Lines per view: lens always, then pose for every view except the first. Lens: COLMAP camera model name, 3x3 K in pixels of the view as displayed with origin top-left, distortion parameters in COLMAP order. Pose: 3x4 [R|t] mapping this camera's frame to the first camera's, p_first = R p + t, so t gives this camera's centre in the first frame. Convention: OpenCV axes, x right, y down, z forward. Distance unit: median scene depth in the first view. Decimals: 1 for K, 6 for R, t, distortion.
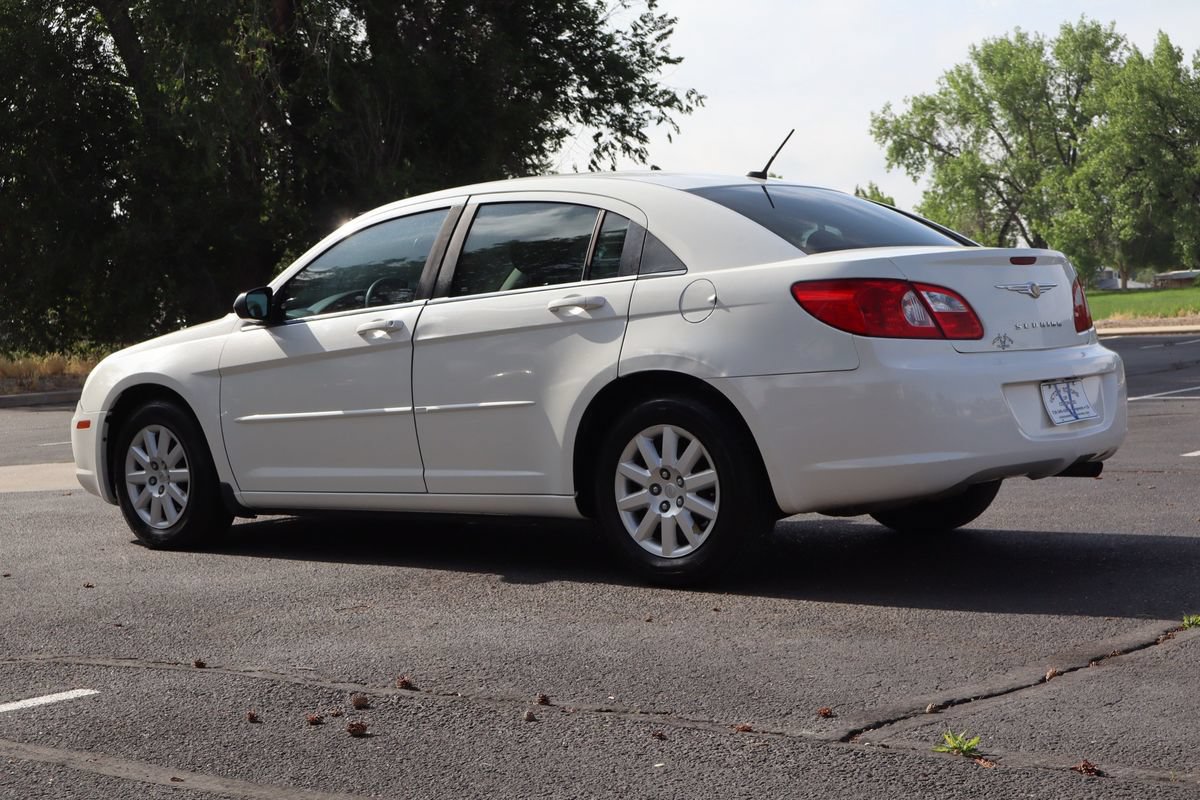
lens RADIAL K [[1871.3, 0, 600.0], [0, 1871.3, 400.0], [0, 0, 1]] dist [0.007060, -0.045743]
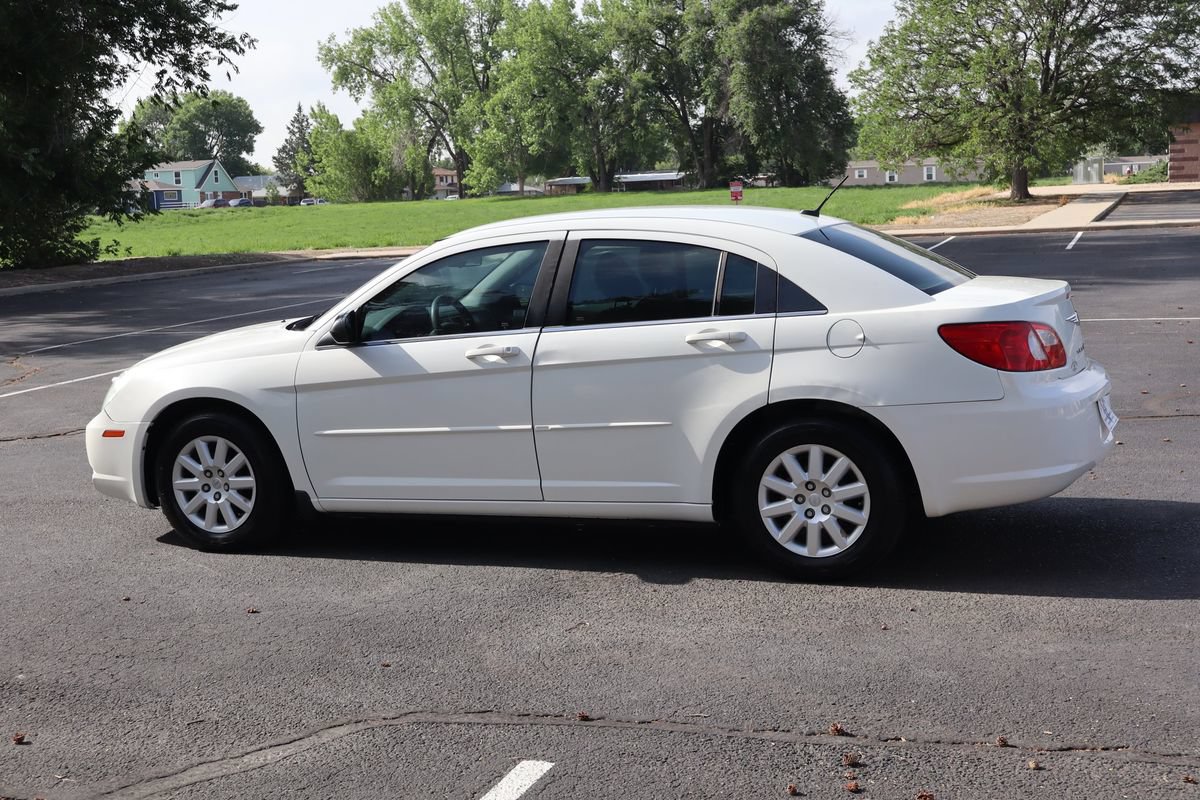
lens RADIAL K [[1566.1, 0, 600.0], [0, 1566.1, 400.0], [0, 0, 1]] dist [0.006791, -0.006977]
pose [[0.946132, -0.040206, 0.321276, -0.062770], [0.016252, 0.996906, 0.076898, -0.014274], [-0.323374, -0.067535, 0.943858, 0.019786]]
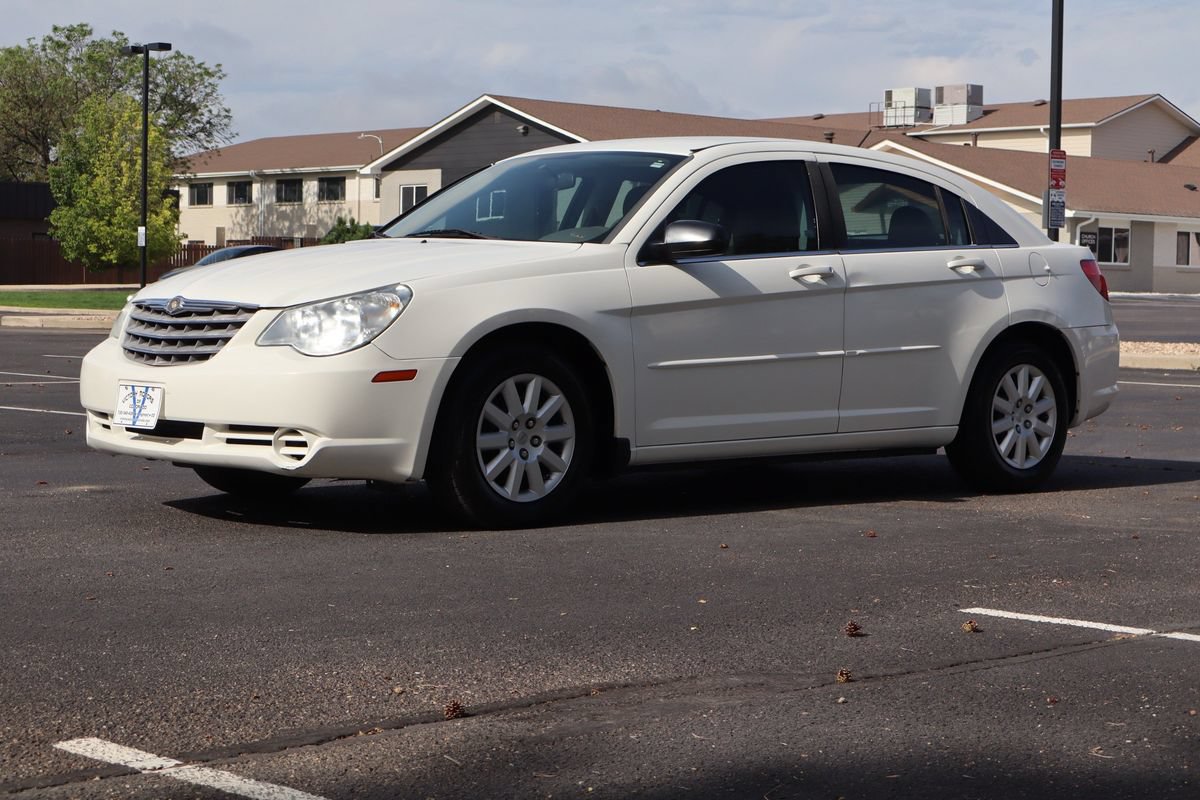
lens RADIAL K [[2270.2, 0, 600.0], [0, 2270.2, 400.0], [0, 0, 1]] dist [0.014008, -0.017766]
pose [[0.144638, -0.003138, 0.989480, -0.241042], [0.016913, 0.999857, 0.000698, 0.004929], [-0.989340, 0.016635, 0.144670, 0.166135]]
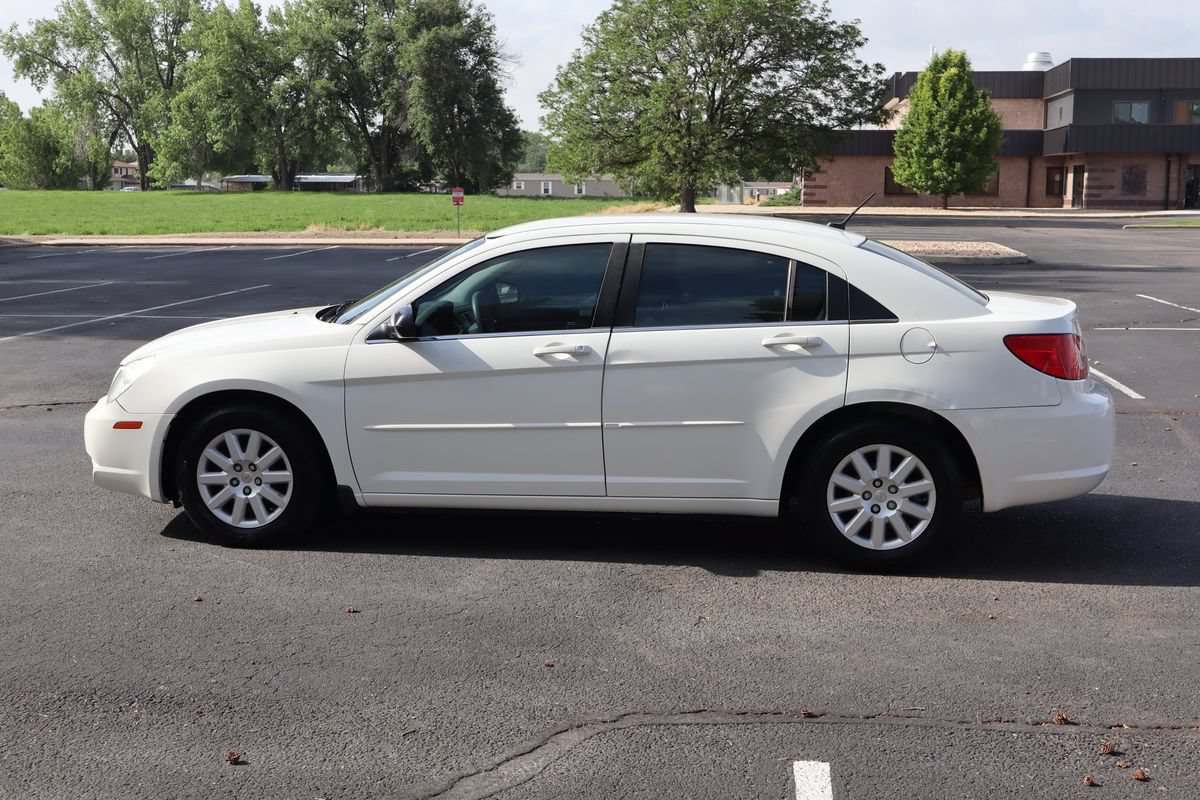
lens RADIAL K [[1434.7, 0, 600.0], [0, 1434.7, 400.0], [0, 0, 1]] dist [0.006391, -0.035096]
pose [[0.849030, -0.029646, 0.527513, -0.097662], [-0.017687, 0.996270, 0.084458, -0.014551], [-0.528049, -0.081037, 0.845339, 0.046584]]
